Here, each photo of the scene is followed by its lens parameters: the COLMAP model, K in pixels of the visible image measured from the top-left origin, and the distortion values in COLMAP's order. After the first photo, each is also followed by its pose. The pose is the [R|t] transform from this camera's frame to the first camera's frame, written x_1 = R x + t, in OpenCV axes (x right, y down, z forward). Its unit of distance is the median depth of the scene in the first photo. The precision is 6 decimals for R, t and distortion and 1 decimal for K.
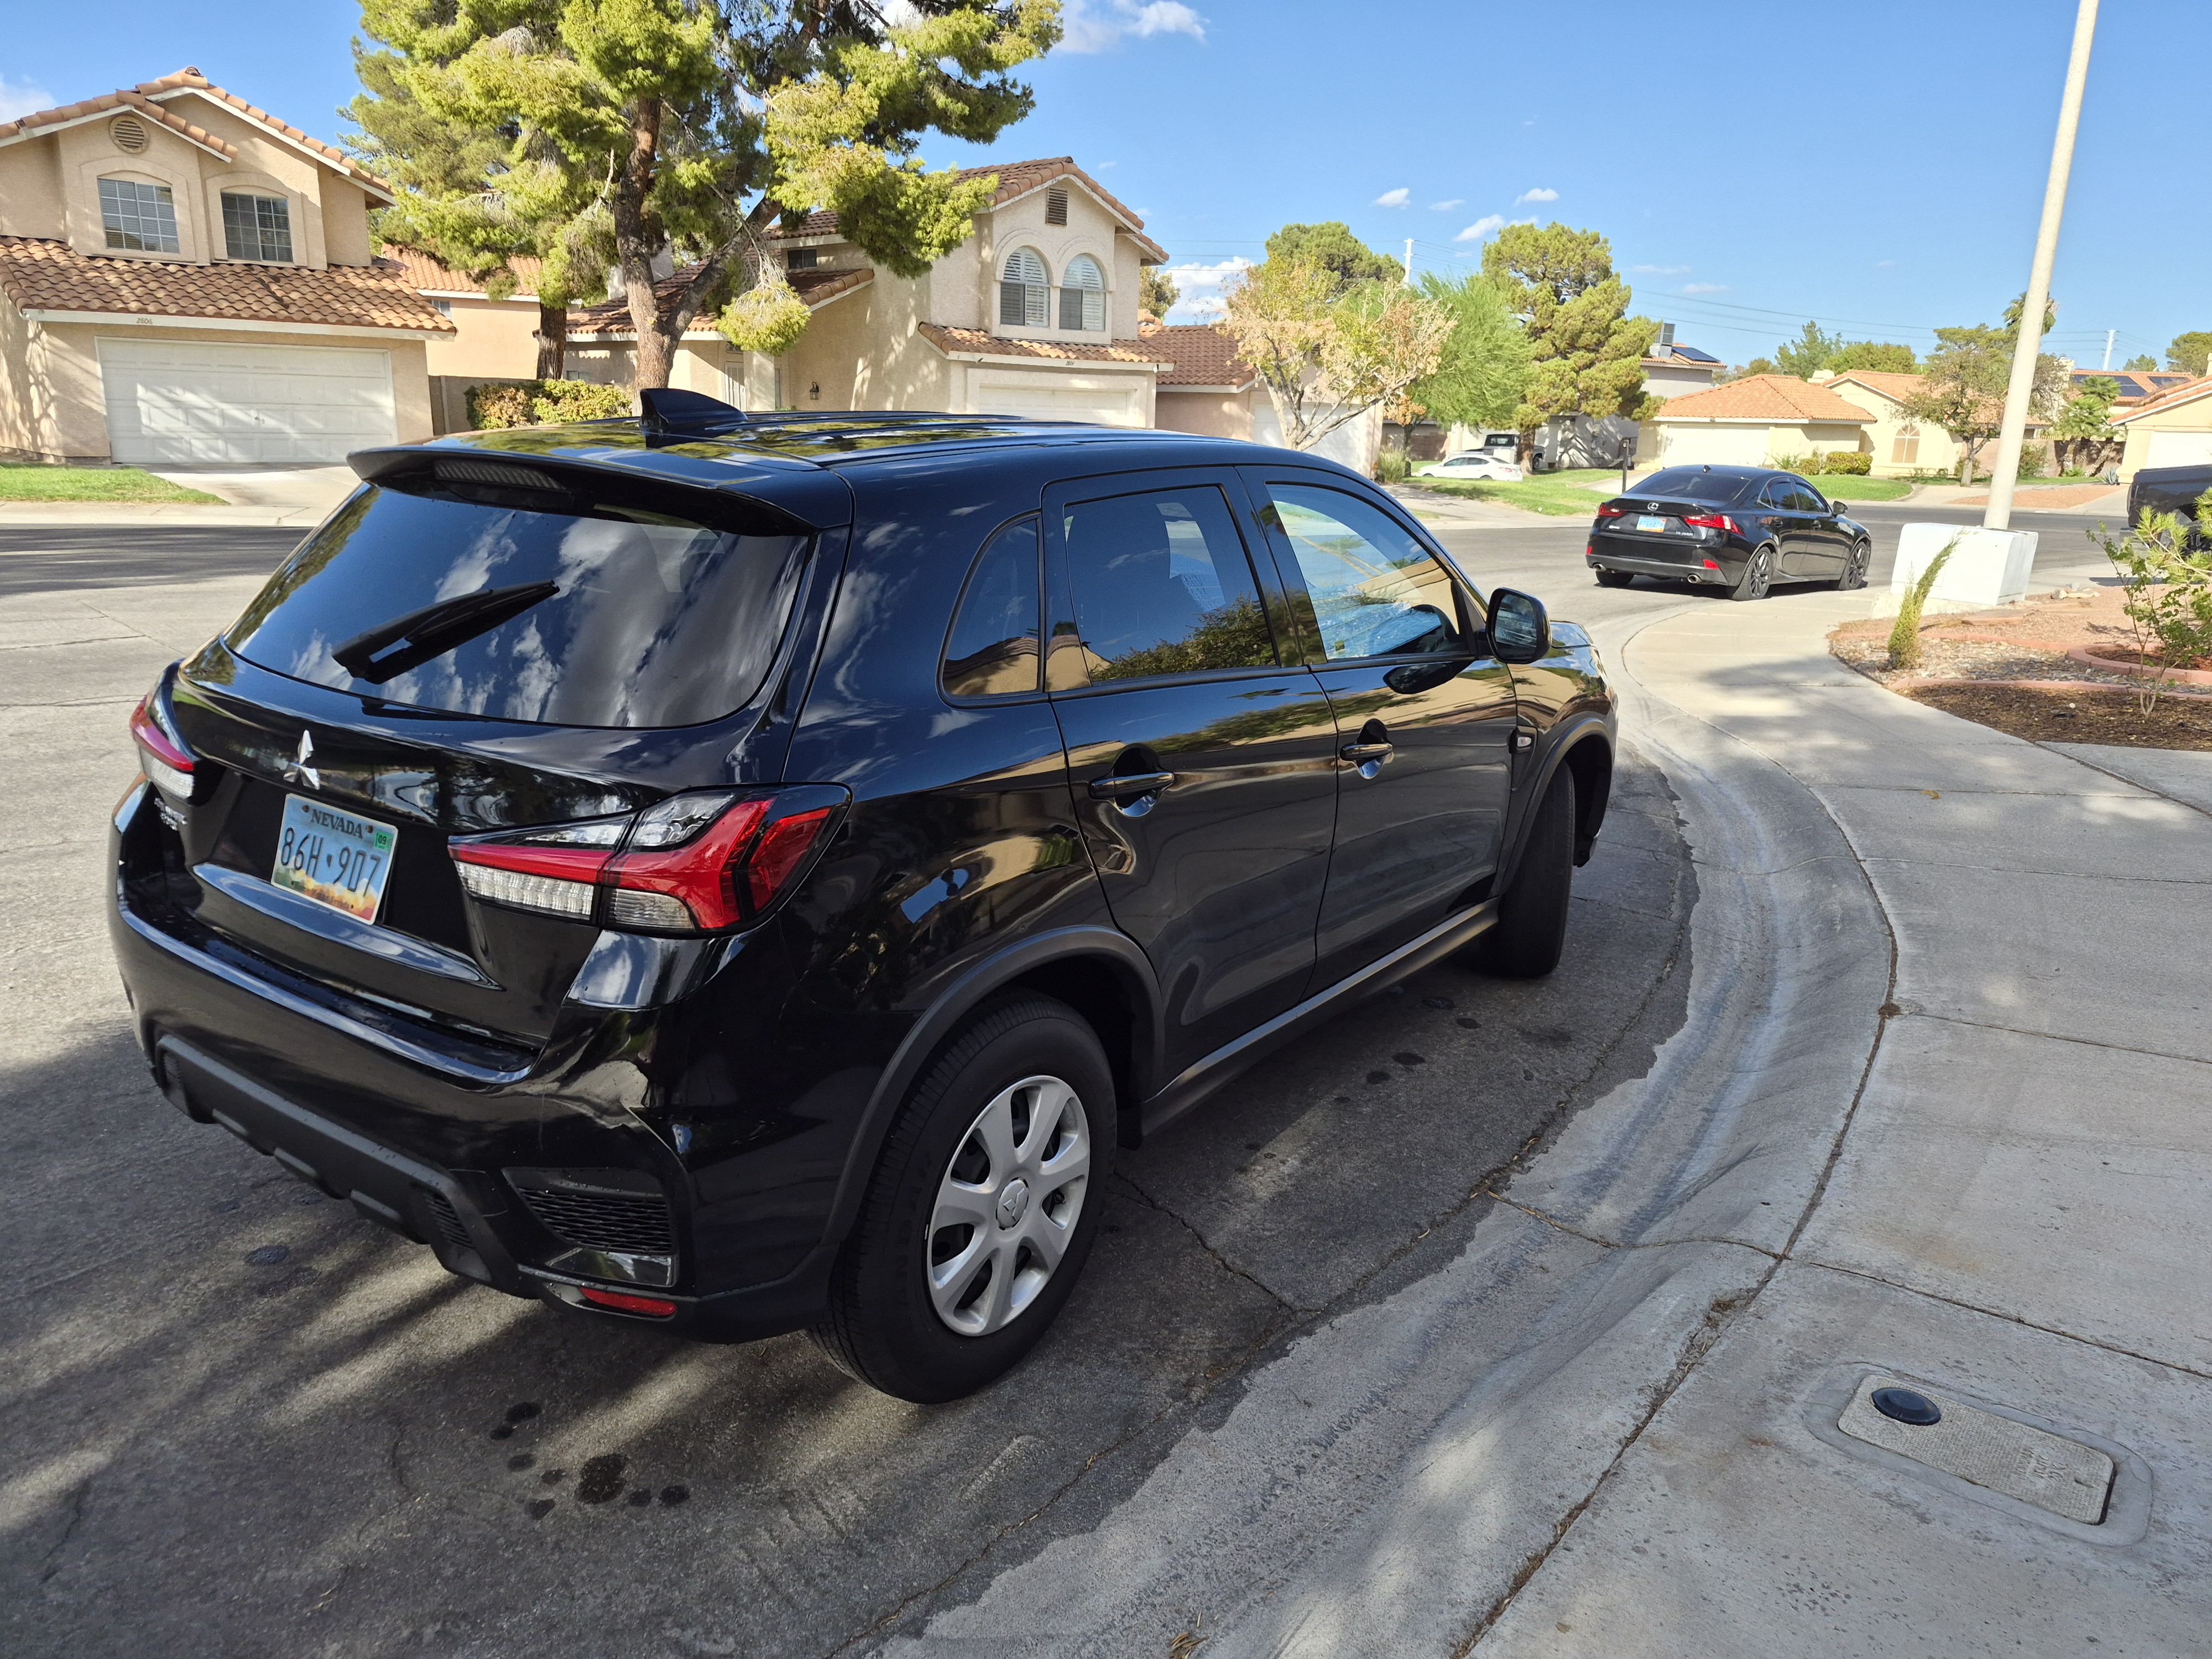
lens RADIAL K [[1530.8, 0, 1106.0], [0, 1530.8, 829.5], [0, 0, 1]] dist [0.046326, -0.037280]
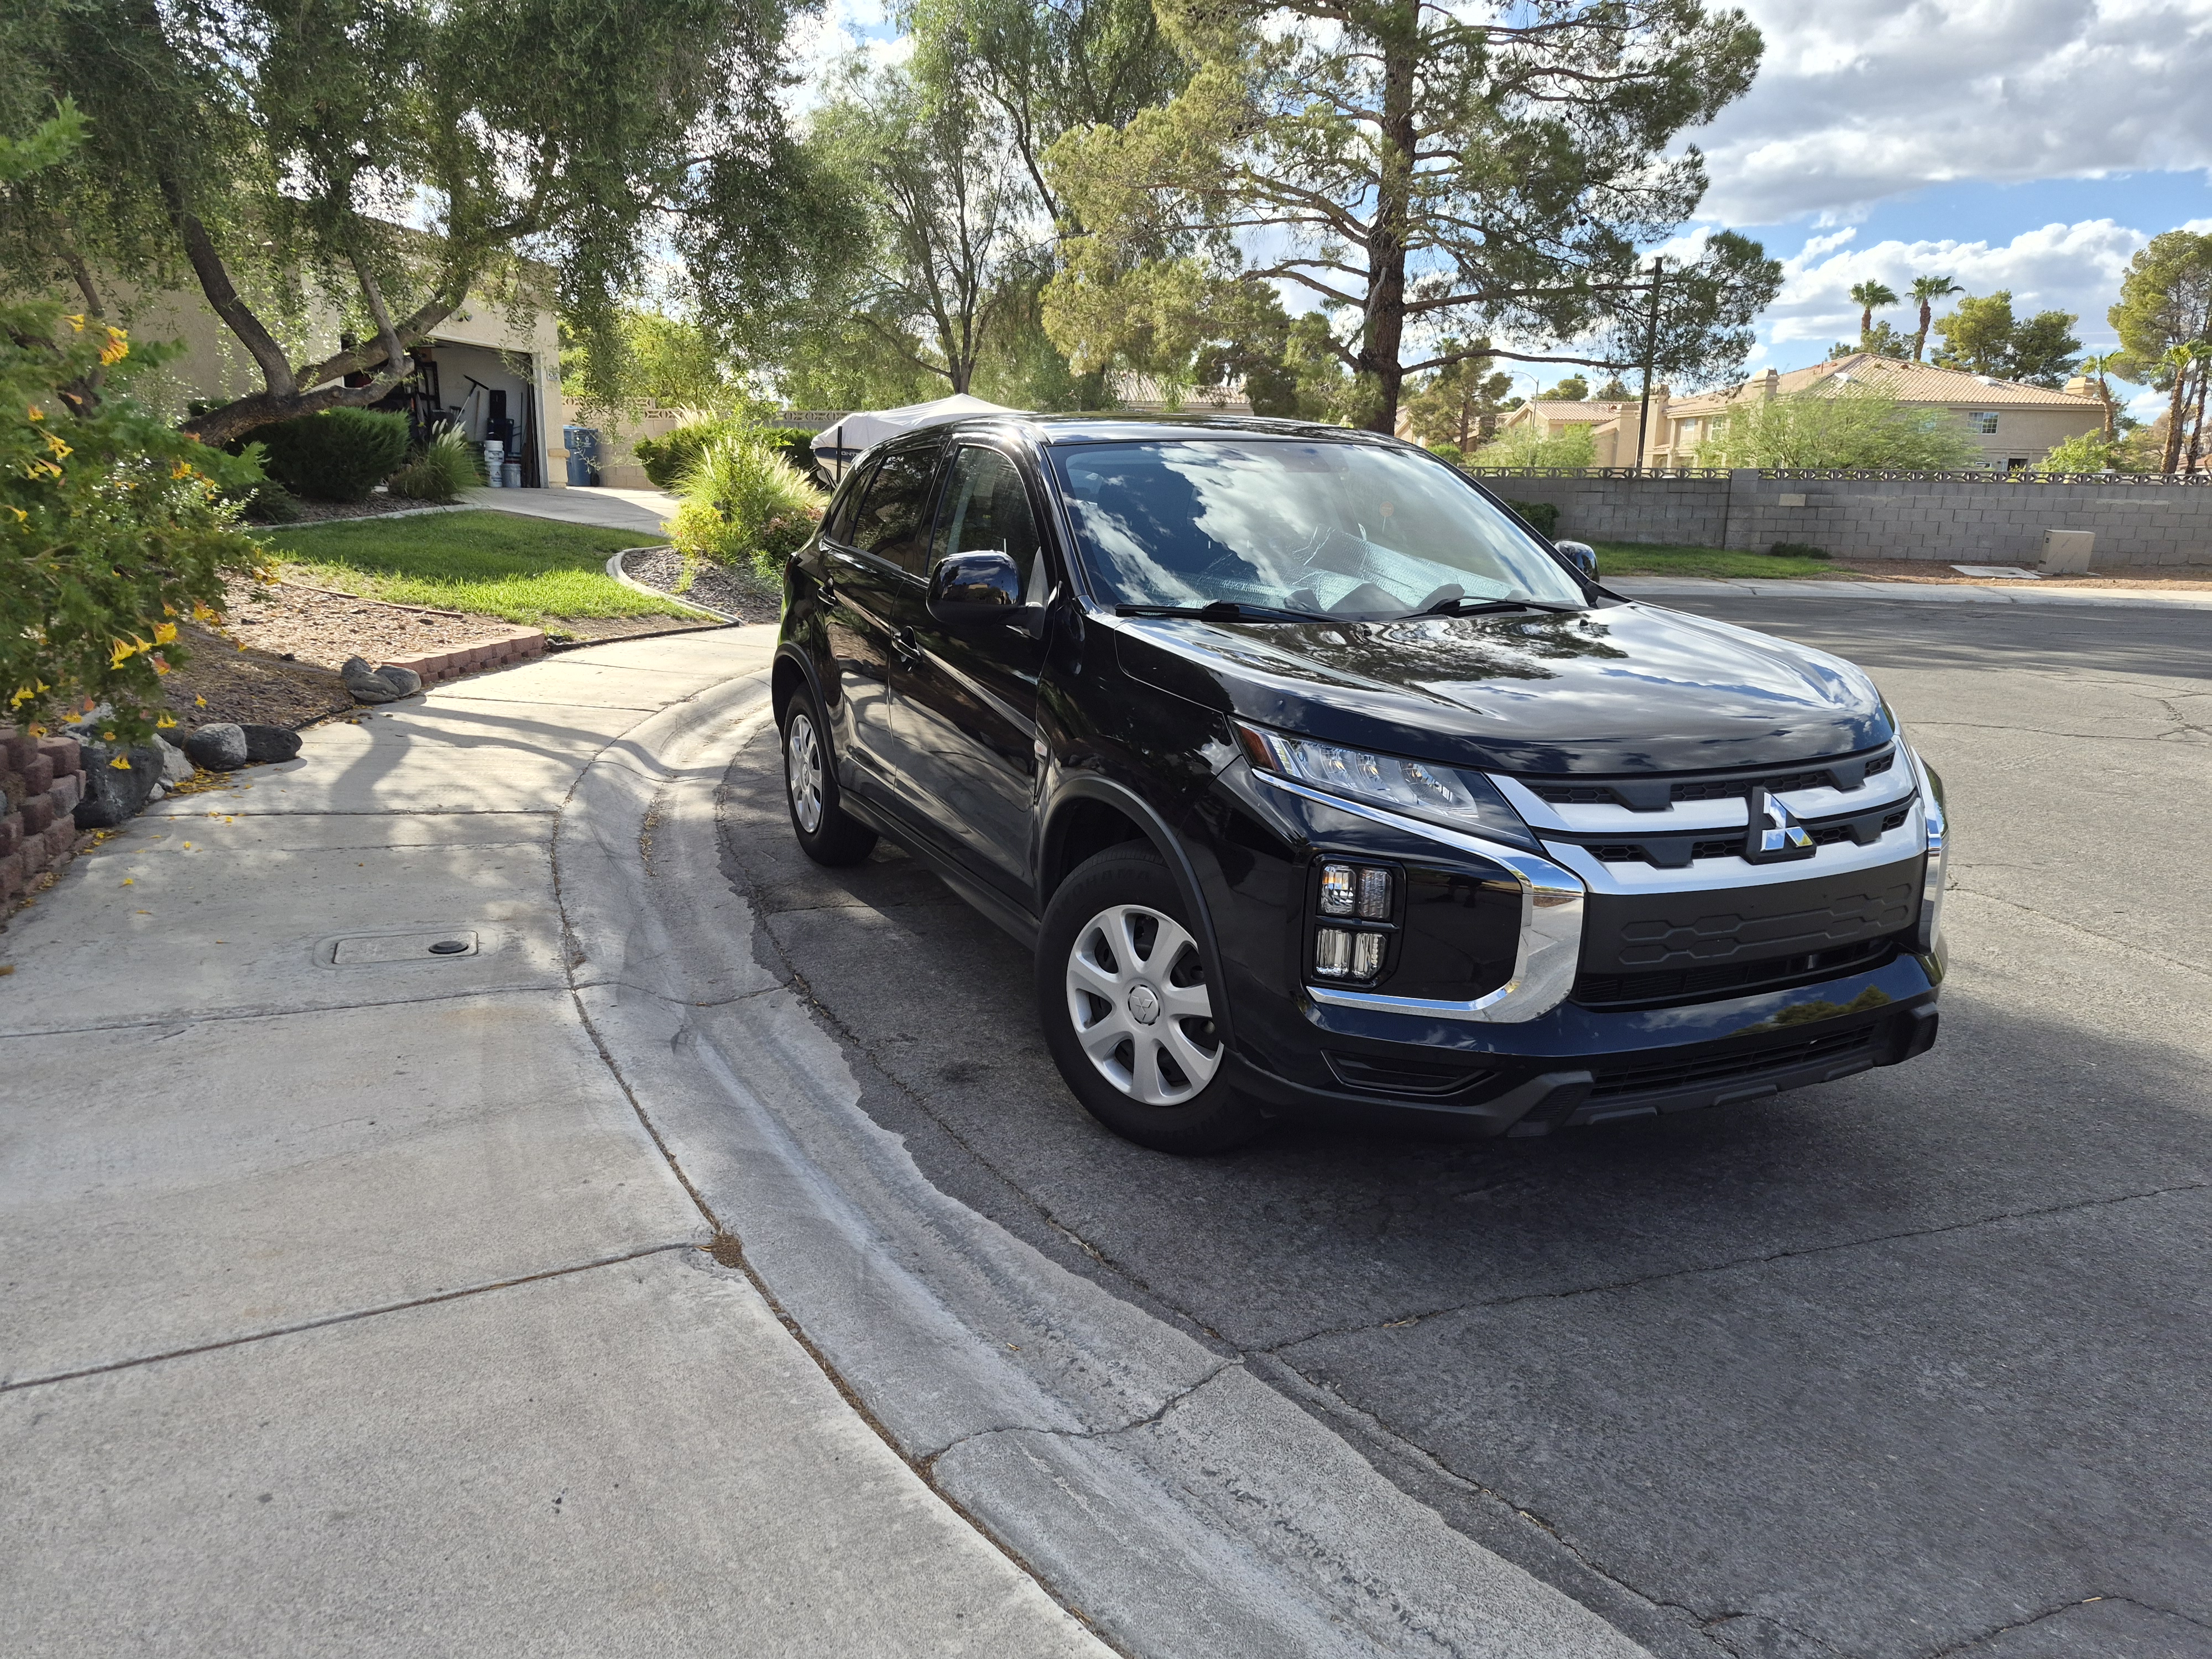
lens RADIAL K [[1517.9, 0, 1081.5], [0, 1517.9, 845.1], [0, 0, 1]] dist [0.065067, -0.072078]
pose [[-0.496994, 0.163782, -0.852158, 0.155965], [-0.251498, 0.912690, 0.322095, -0.045309], [0.830509, 0.374395, -0.412410, 0.218054]]
